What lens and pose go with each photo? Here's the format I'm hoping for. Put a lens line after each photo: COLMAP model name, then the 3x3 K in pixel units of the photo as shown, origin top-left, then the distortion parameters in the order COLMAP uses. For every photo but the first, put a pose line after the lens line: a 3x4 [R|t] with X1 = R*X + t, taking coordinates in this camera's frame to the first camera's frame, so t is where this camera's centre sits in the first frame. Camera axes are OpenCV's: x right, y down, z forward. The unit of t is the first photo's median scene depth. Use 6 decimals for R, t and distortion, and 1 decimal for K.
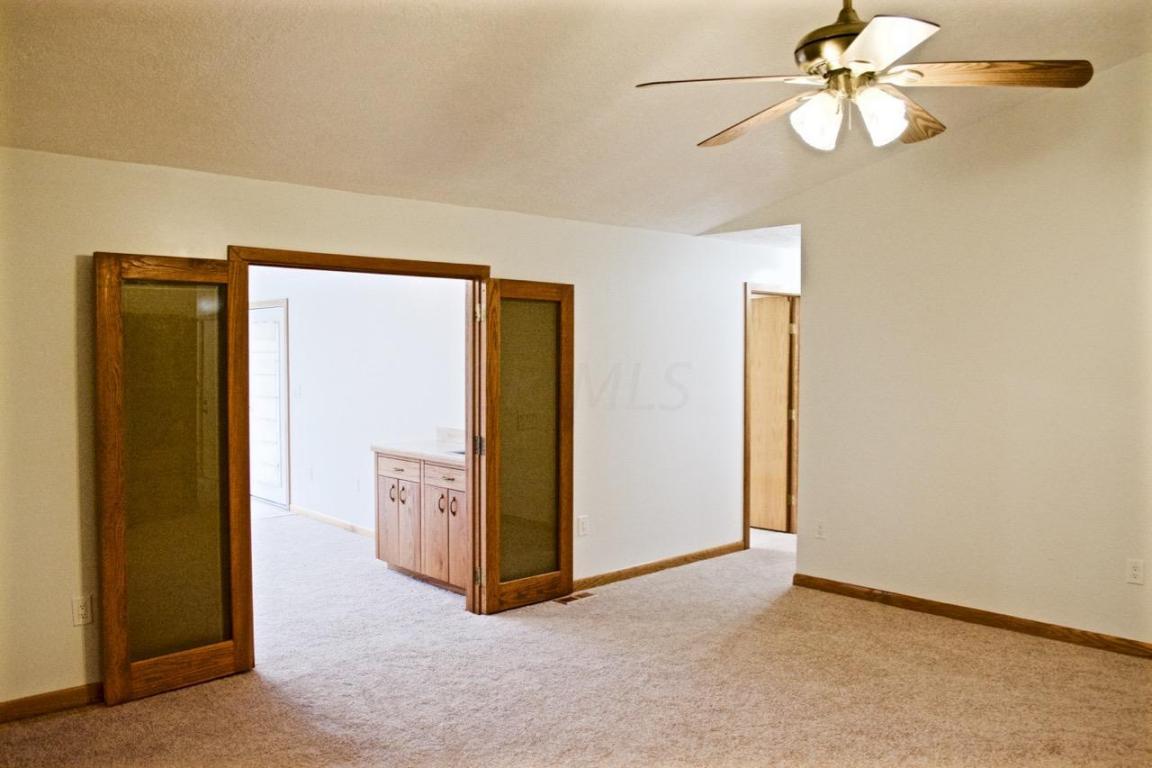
lens RADIAL K [[911.7, 0, 576.0], [0, 911.7, 384.0], [0, 0, 1]] dist [-0.071531, 0.002142]
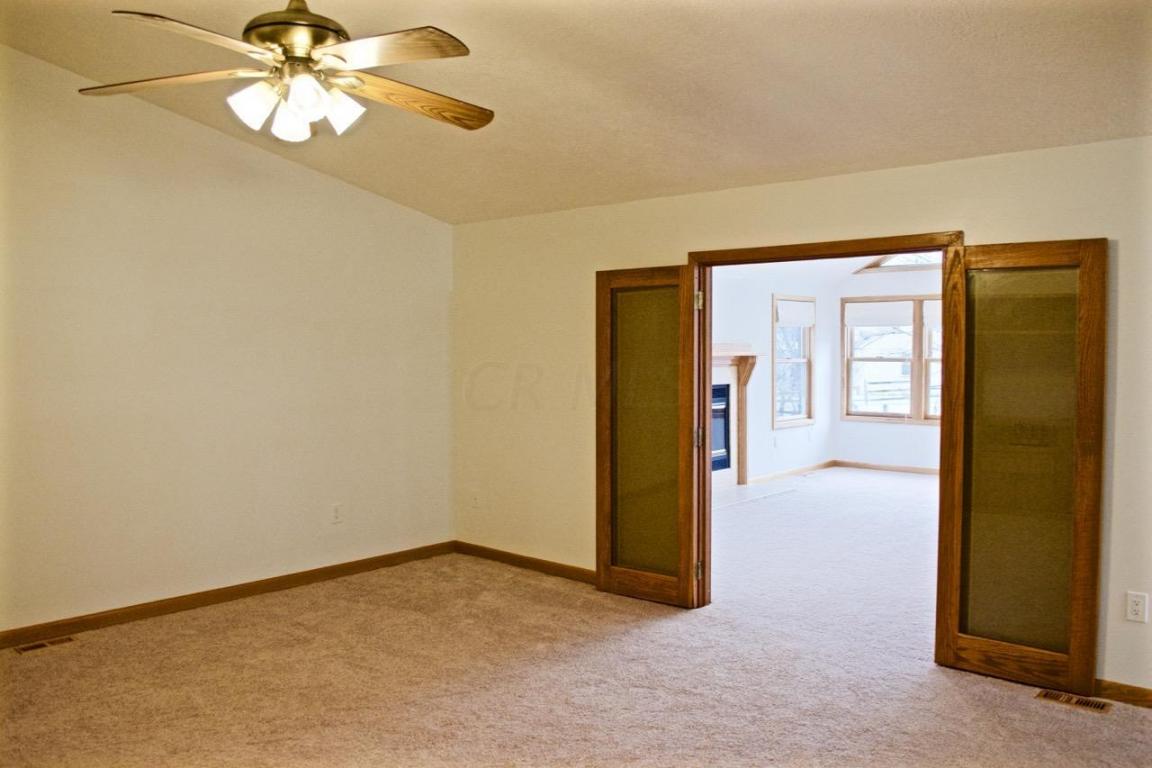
lens RADIAL K [[911.7, 0, 576.0], [0, 911.7, 384.0], [0, 0, 1]] dist [-0.071531, 0.002142]
pose [[0.085119, 0.044407, -0.995381, 0.652309], [-0.031339, 0.998631, 0.041872, -0.019083], [0.995878, 0.027630, 0.086394, 0.595674]]
